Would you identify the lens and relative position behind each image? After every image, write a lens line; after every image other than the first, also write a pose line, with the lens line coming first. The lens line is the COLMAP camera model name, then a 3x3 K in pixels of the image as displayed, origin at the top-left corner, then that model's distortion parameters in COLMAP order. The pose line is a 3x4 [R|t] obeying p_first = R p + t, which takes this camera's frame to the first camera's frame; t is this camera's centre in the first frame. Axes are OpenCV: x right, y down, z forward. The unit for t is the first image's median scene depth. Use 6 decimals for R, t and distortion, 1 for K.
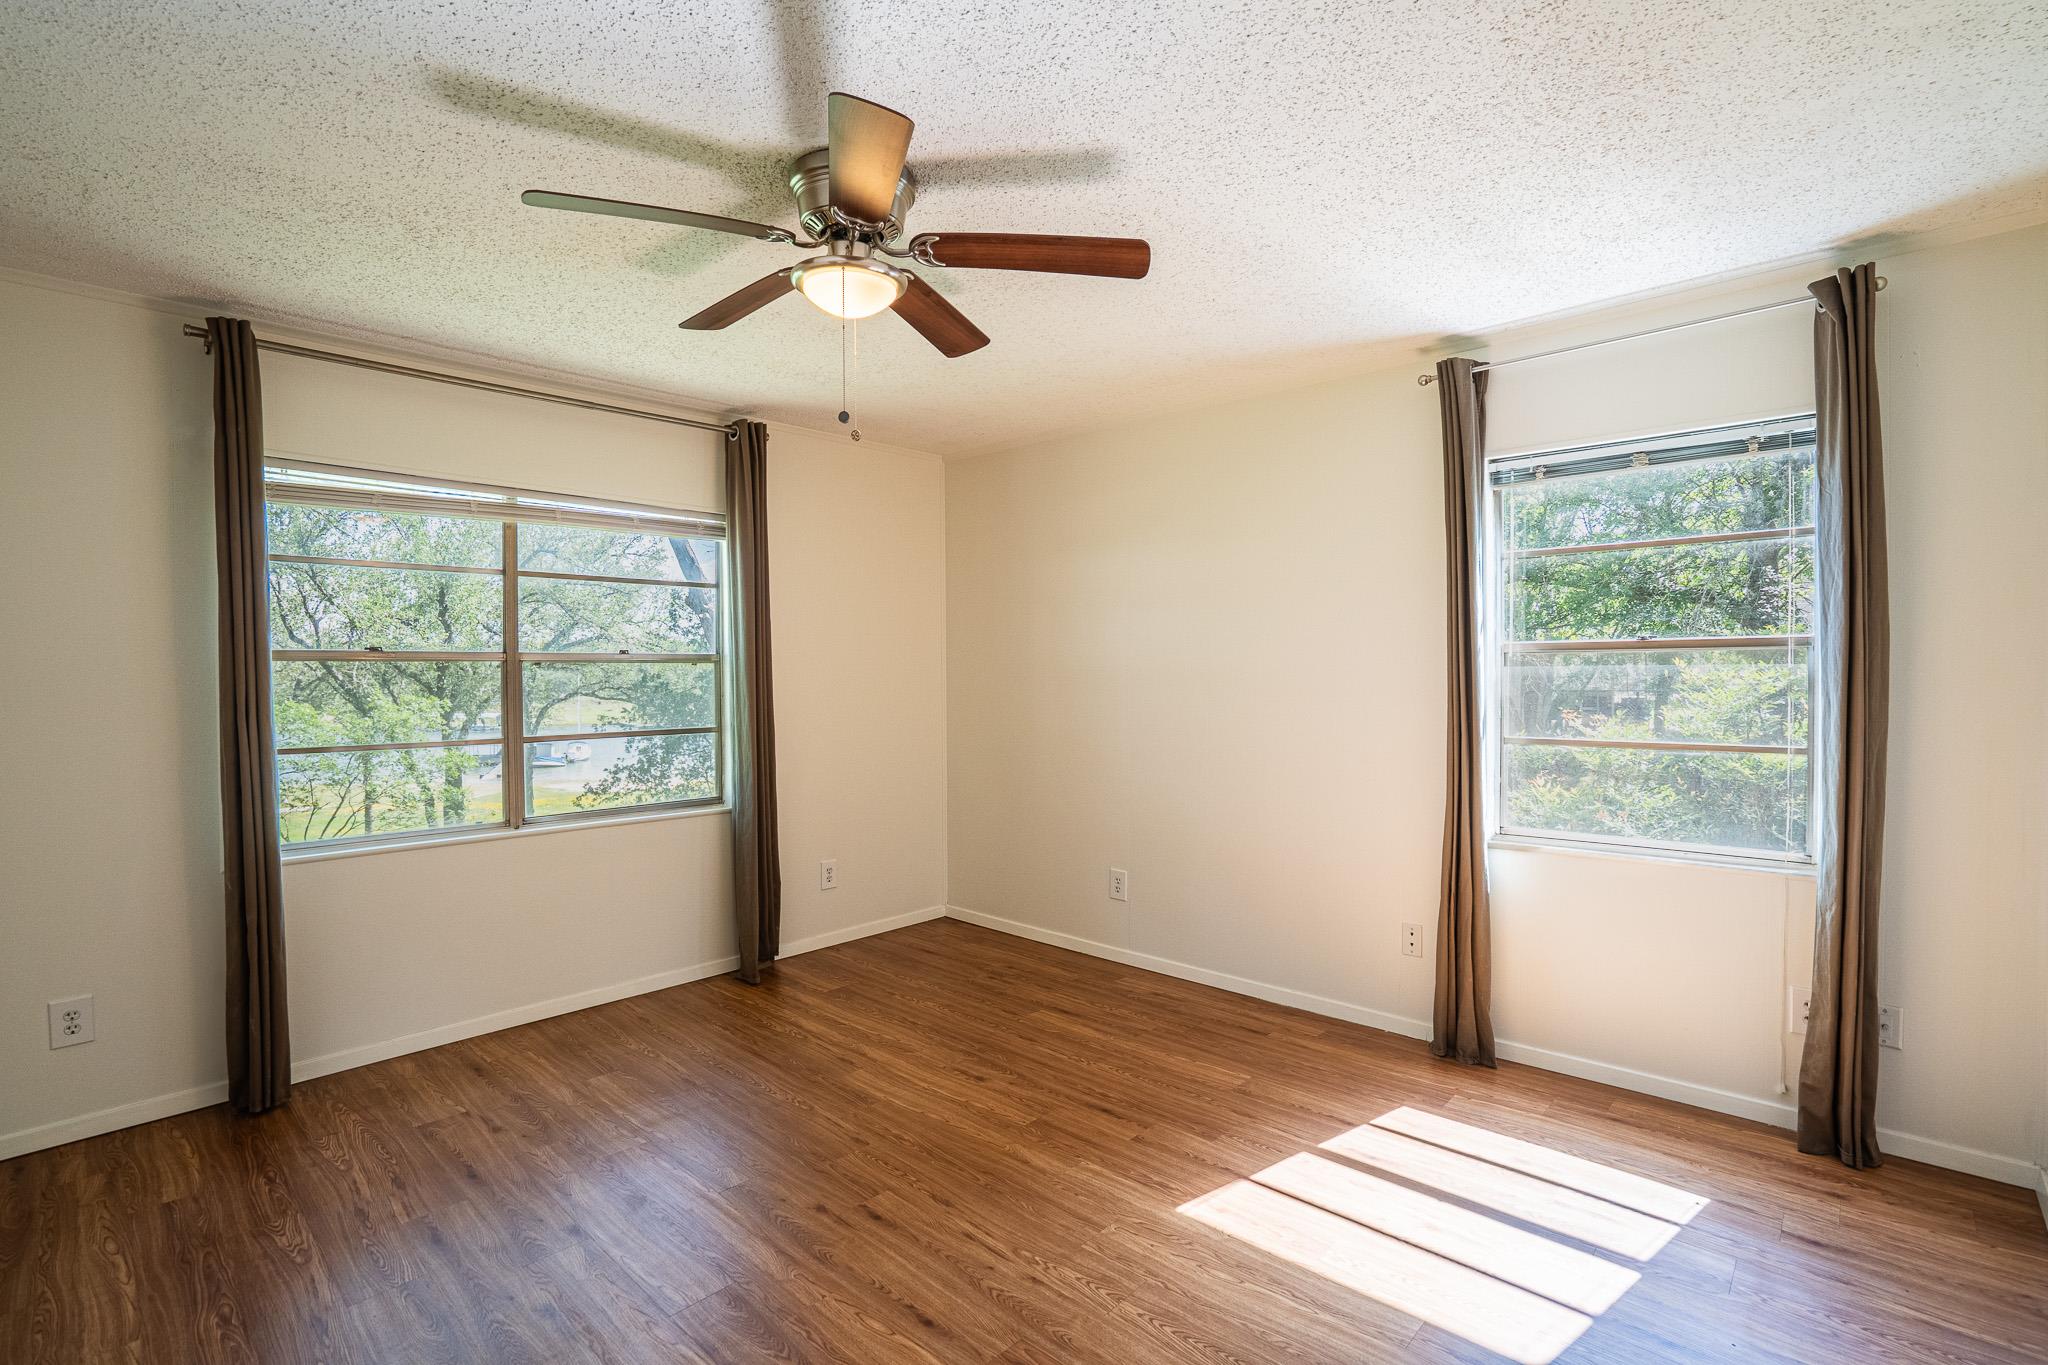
lens RADIAL K [[958.3, 0, 1028.0], [0, 958.3, 674.6], [0, 0, 1]] dist [-0.069559, 0.029701]
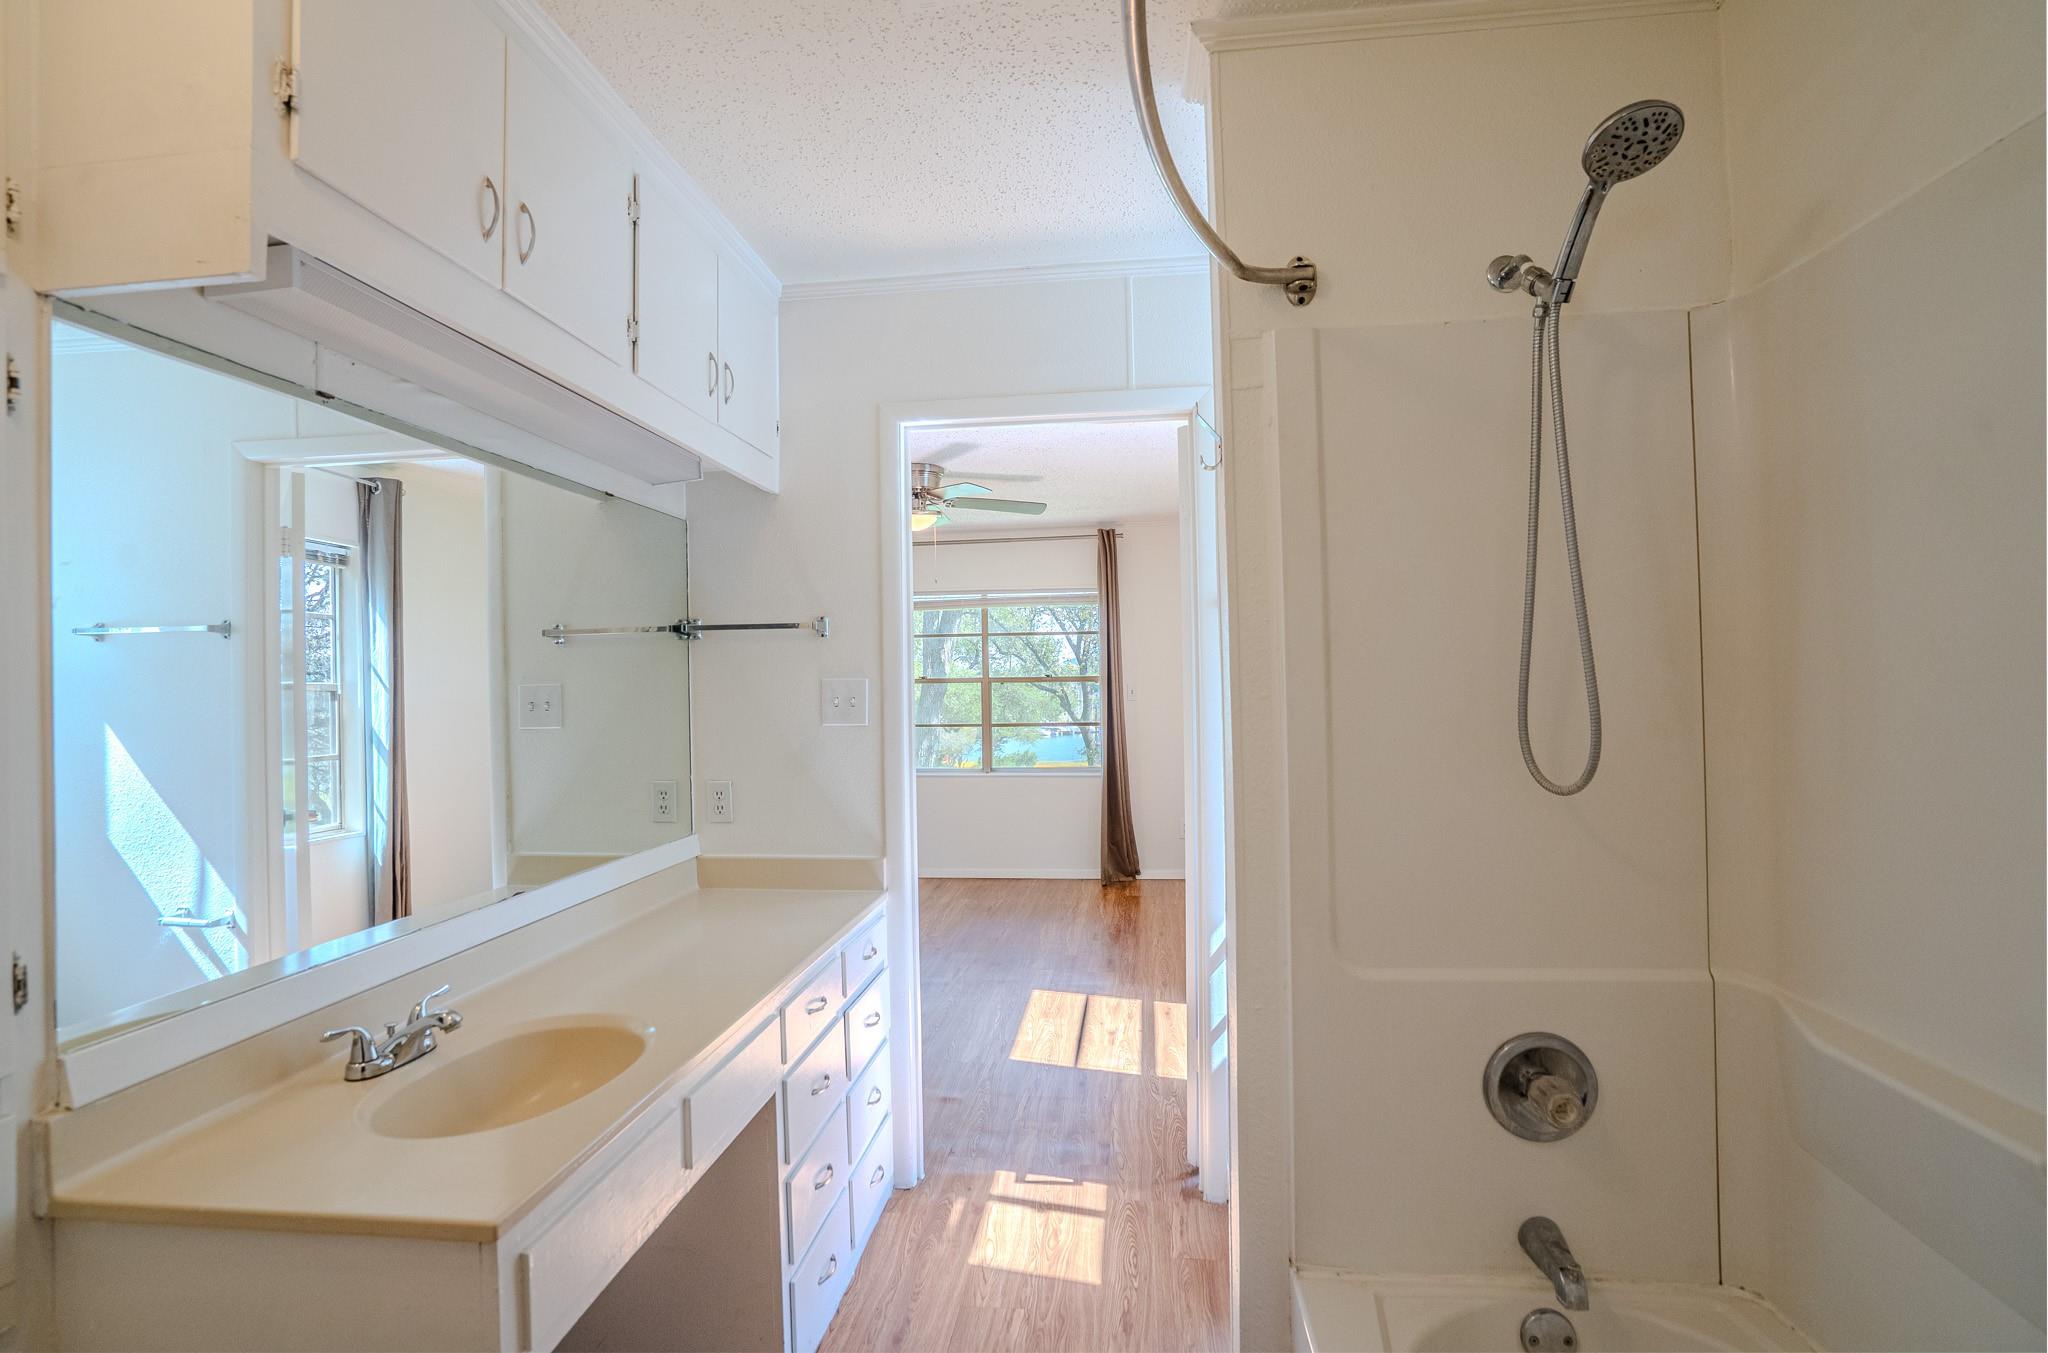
lens RADIAL K [[955.4, 0, 1024.0], [0, 955.4, 676.5], [0, 0, 1]] dist [0.000279, 0.000024]
pose [[0.596359, -0.012430, -0.802621, 1.088562], [0.002109, 0.999901, -0.013919, -0.000296], [0.802715, 0.006608, 0.596327, -0.071693]]
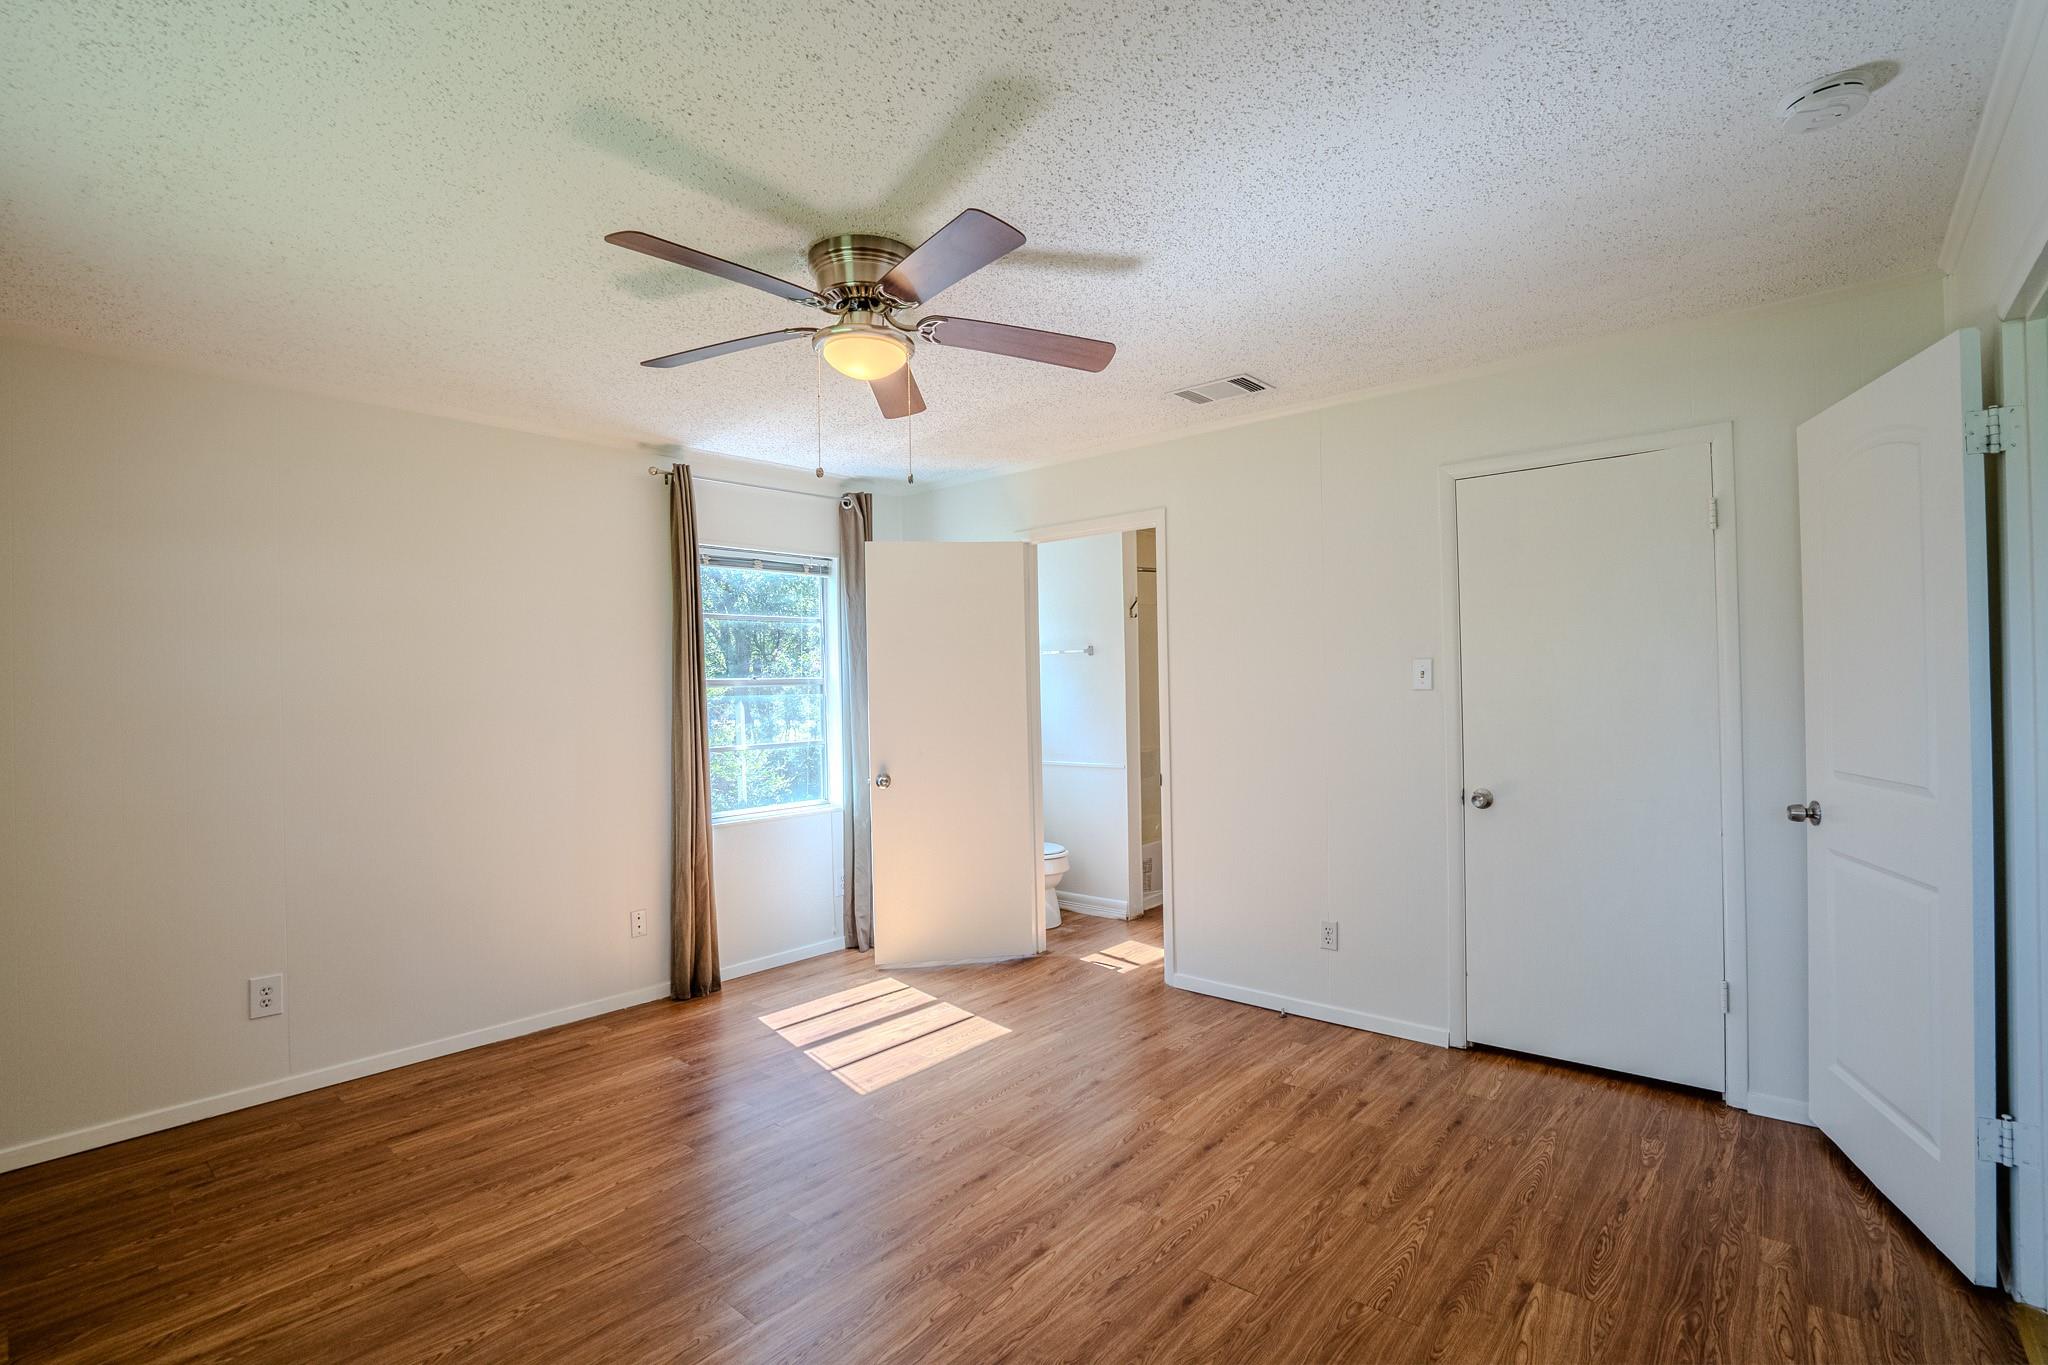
lens RADIAL K [[956.6, 0, 1021.5], [0, 956.6, 681.0], [0, 0, 1]] dist [-0.044074, 0.017049]
pose [[-0.046830, 0.017015, 0.998758, -0.841024], [0.025627, 0.999546, -0.015827, 0.001877], [-0.998574, 0.024854, -0.047245, 0.561227]]
